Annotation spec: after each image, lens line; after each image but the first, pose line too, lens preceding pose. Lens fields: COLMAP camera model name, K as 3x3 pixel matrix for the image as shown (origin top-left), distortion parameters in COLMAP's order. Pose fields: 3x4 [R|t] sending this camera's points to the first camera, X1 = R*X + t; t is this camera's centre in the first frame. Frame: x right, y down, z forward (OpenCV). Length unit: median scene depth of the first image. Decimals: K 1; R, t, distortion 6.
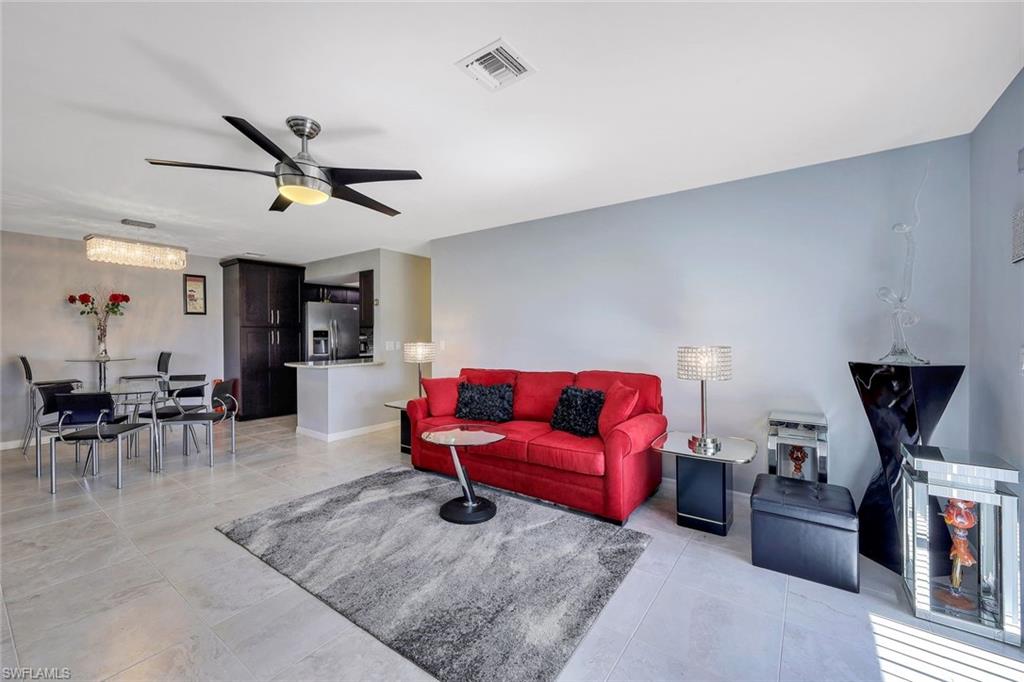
lens RADIAL K [[416.4, 0, 513.5], [0, 416.4, 337.5], [0, 0, 1]] dist [0.001000, 0.000634]
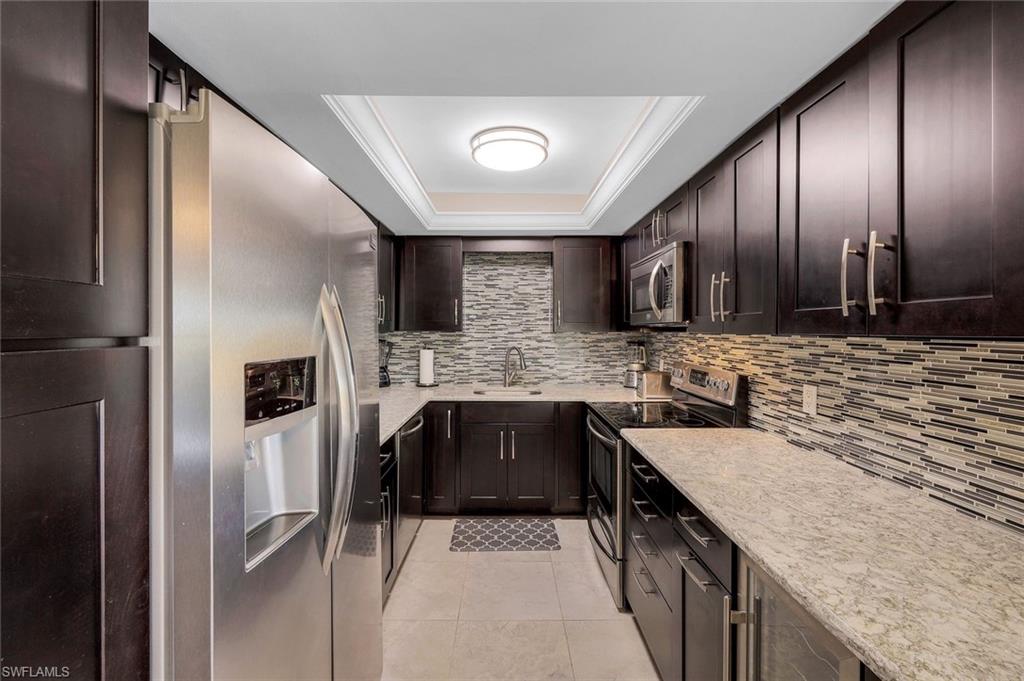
lens RADIAL K [[416.4, 0, 511.0], [0, 416.4, 330.5], [0, 0, 1]] dist [0.001000, 0.000634]
pose [[0.797227, 0.004960, 0.603660, -0.541956], [-0.001902, 0.999982, -0.005705, -0.028222], [-0.603677, 0.003400, 0.797222, 0.952678]]
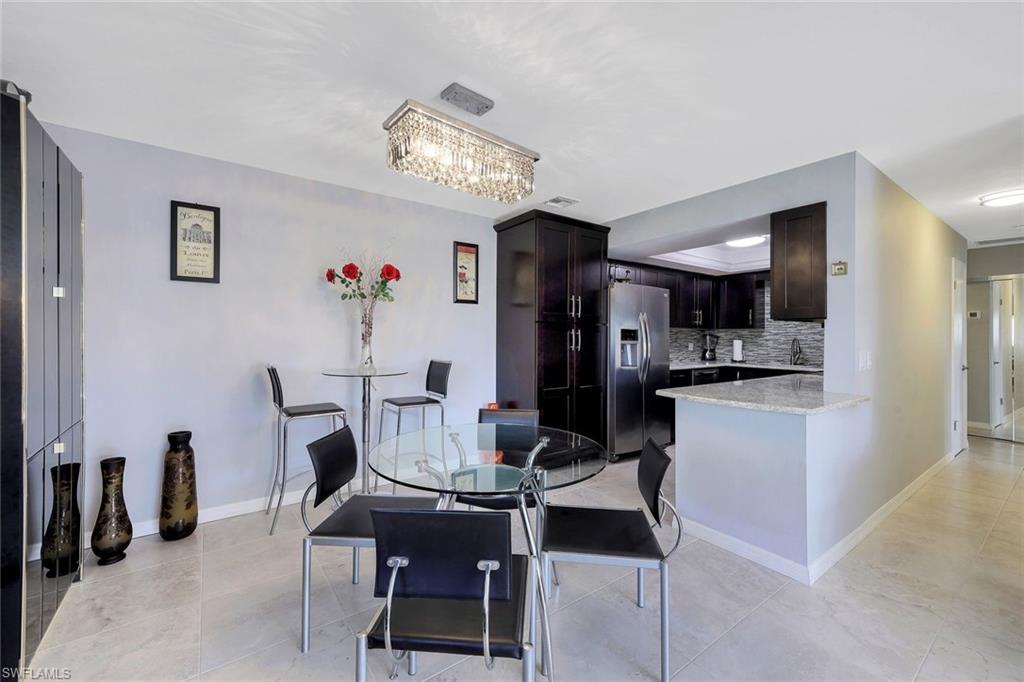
lens RADIAL K [[416.4, 0, 509.0], [0, 416.4, 331.8], [0, 0, 1]] dist [0.001000, 0.000634]
pose [[0.951751, 0.006363, -0.306806, -0.495337], [-0.012834, 0.999736, -0.019080, 0.001350], [0.306603, 0.022097, 0.951581, 0.396235]]
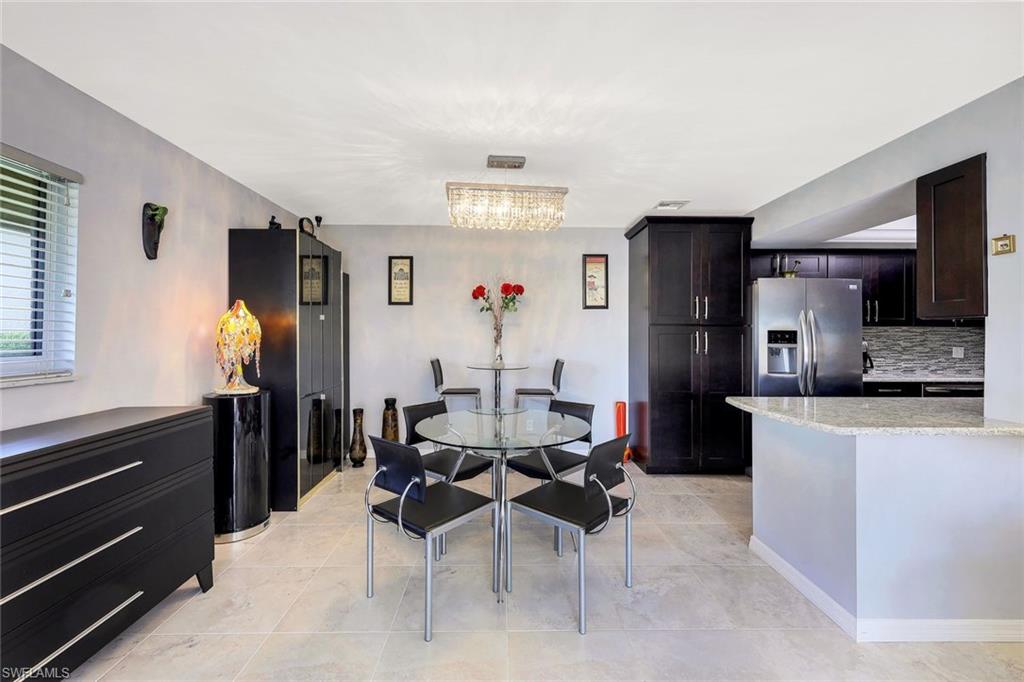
lens RADIAL K [[416.4, 0, 503.9], [0, 416.4, 331.0], [0, 0, 1]] dist [0.001000, 0.000634]
pose [[0.595273, -0.002098, -0.803521, -0.273442], [-0.012623, 0.999849, -0.011962, -0.005824], [0.803425, 0.017263, 0.595156, 0.437691]]
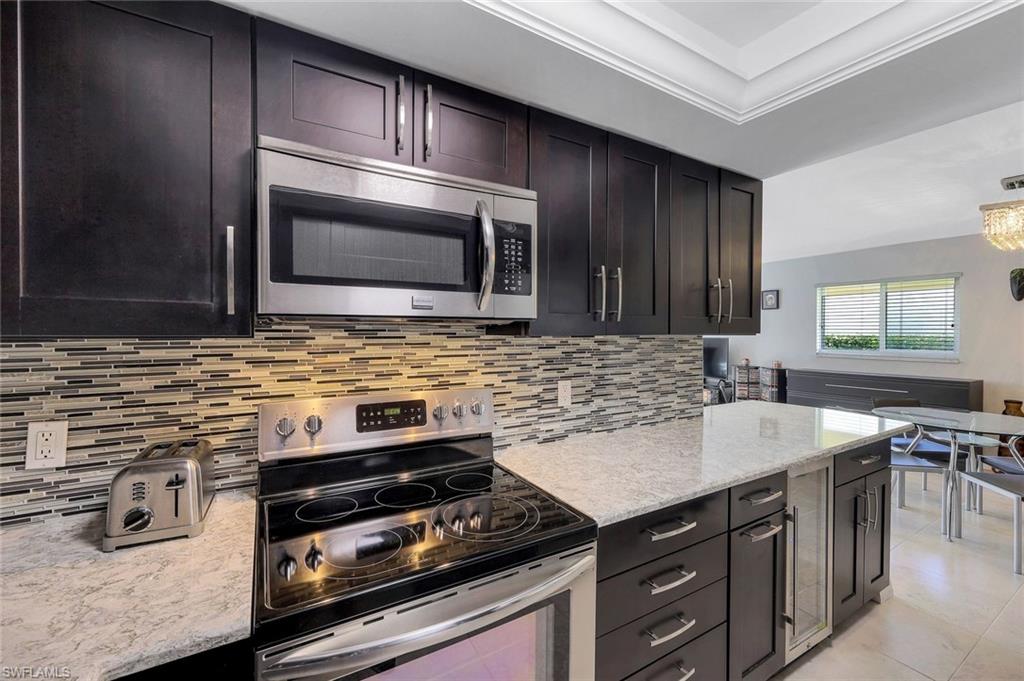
lens RADIAL K [[416.4, 0, 528.5], [0, 416.4, 332.4], [0, 0, 1]] dist [0.001000, 0.000634]
pose [[-0.924865, -0.001294, 0.380293, -0.301848], [0.003004, 0.999938, 0.010709, -0.032805], [-0.380283, 0.011047, -0.924804, 1.359084]]
